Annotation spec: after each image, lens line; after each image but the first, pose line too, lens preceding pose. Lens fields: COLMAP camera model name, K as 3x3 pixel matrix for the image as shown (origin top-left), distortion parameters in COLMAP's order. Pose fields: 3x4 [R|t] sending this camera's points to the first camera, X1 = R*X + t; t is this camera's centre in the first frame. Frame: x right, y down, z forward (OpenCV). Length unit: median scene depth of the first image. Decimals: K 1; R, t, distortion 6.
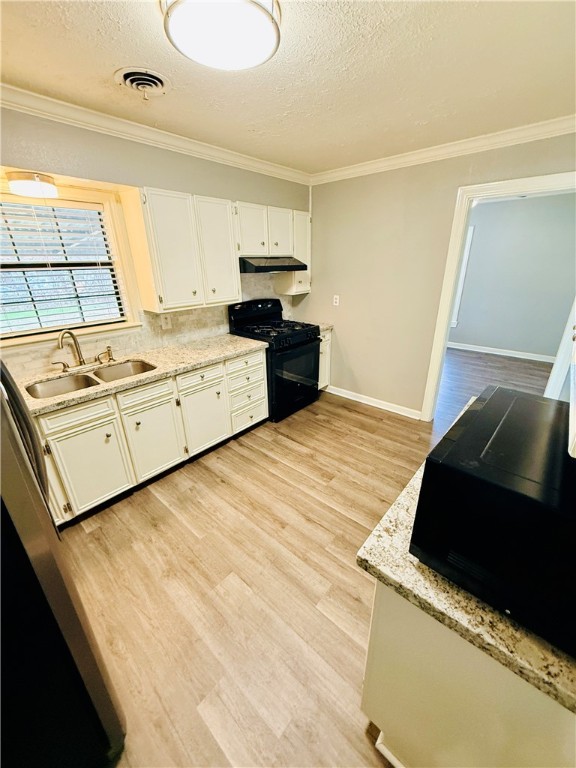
lens RADIAL K [[307.1, 0, 288.0], [0, 307.1, 384.0], [0, 0, 1]] dist [0.001694, 0.000174]
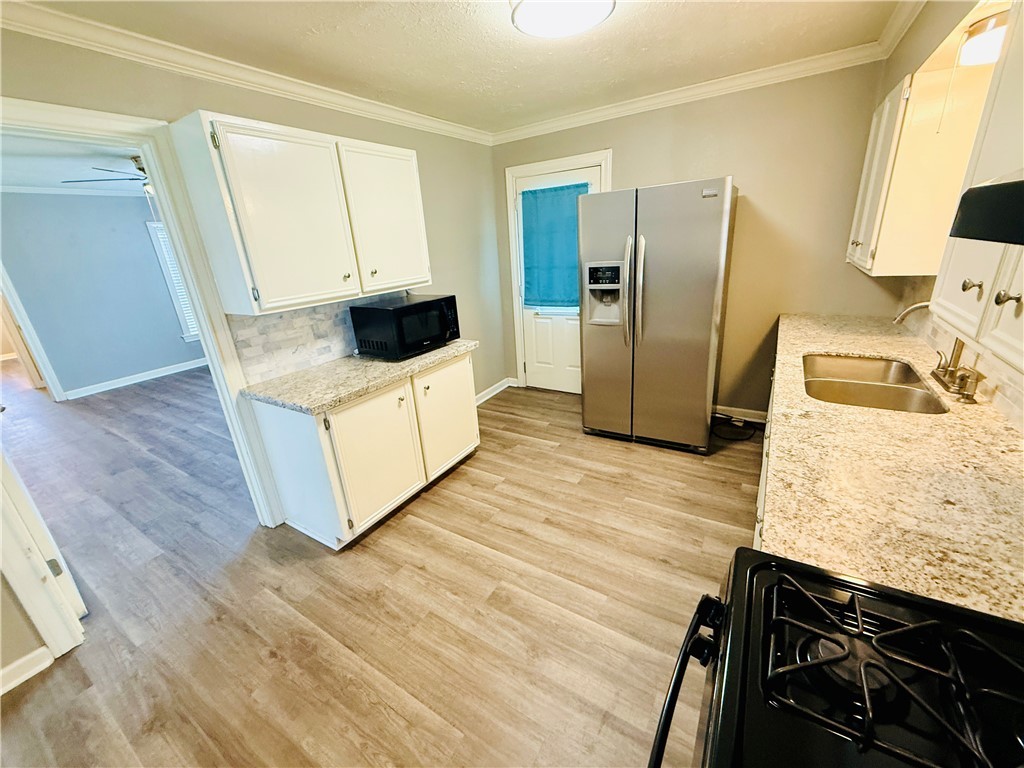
lens RADIAL K [[409.5, 0, 512.0], [0, 409.5, 384.0], [0, 0, 1]] dist [0.001694, 0.000174]
pose [[-0.982520, 0.132373, -0.130891, 0.168914], [0.012211, 0.747429, 0.664230, -0.553931], [0.185758, 0.651021, -0.735980, 1.441871]]
